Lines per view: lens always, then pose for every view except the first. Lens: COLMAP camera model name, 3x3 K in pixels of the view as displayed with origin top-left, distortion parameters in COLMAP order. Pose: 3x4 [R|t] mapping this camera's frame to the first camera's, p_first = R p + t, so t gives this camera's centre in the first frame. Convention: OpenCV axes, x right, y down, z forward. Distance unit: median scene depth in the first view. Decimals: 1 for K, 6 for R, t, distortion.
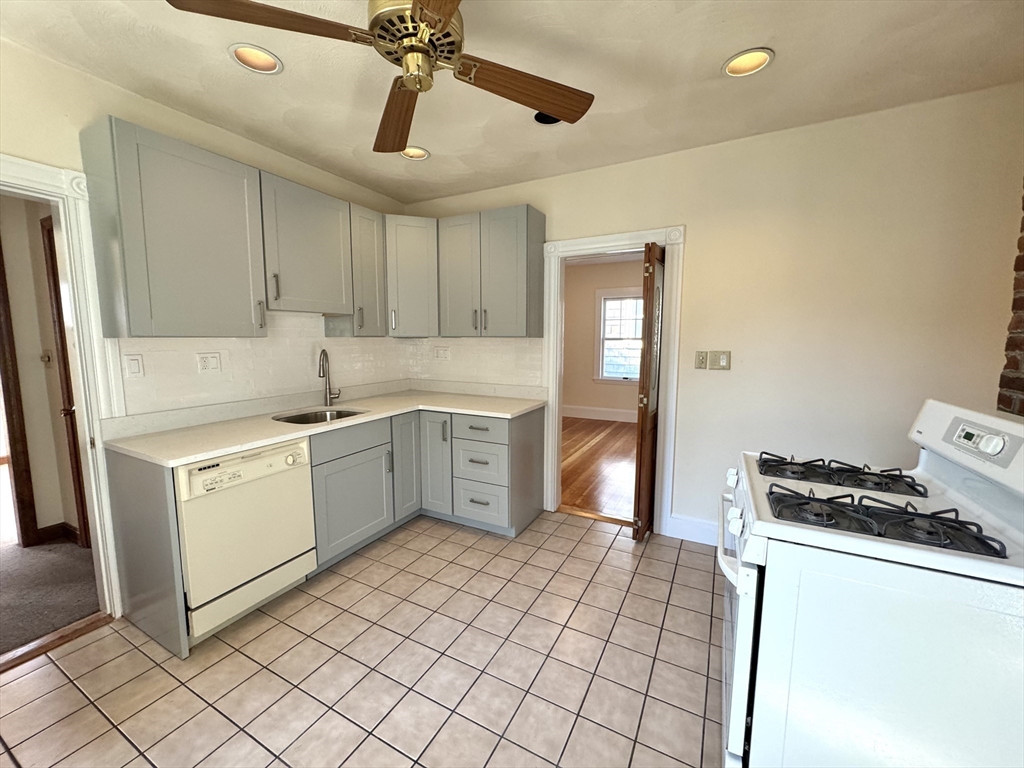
lens RADIAL K [[408.8, 0, 508.5], [0, 408.8, 383.1], [0, 0, 1]] dist [-0.001147, 0.000022]
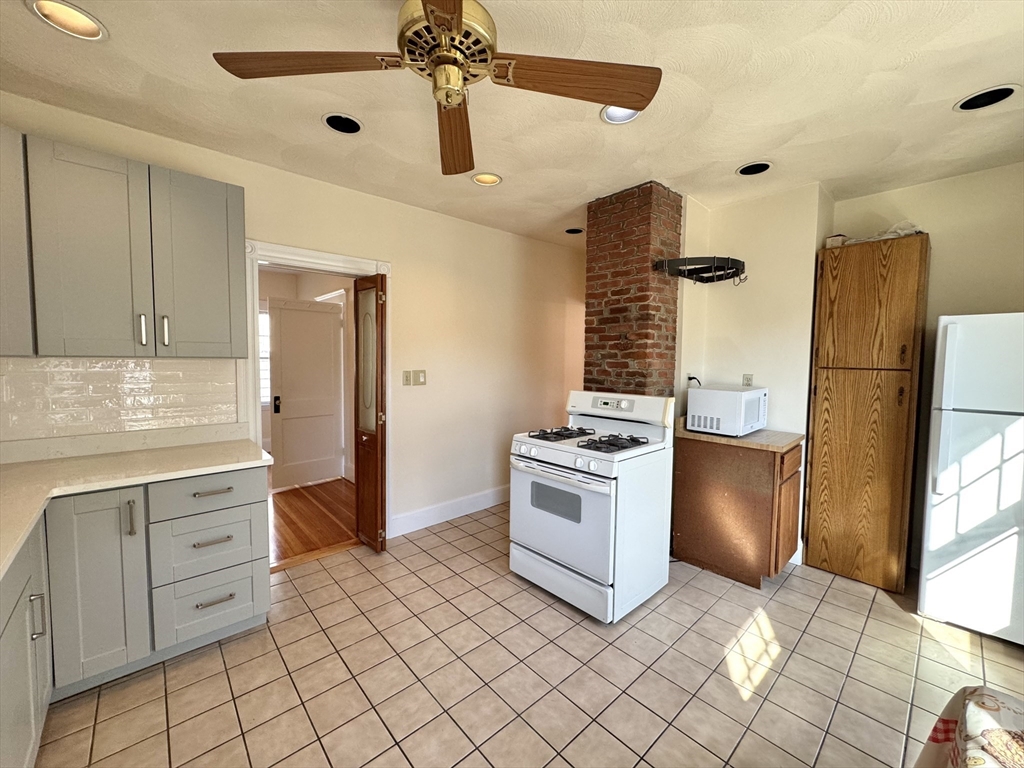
lens RADIAL K [[408.6, 0, 514.4], [0, 408.6, 381.4], [0, 0, 1]] dist [0.000011, -0.000074]
pose [[0.341022, -0.051907, 0.938621, -0.563974], [0.094372, 0.995321, 0.020755, -0.043014], [-0.935306, 0.081502, 0.344325, 0.298751]]
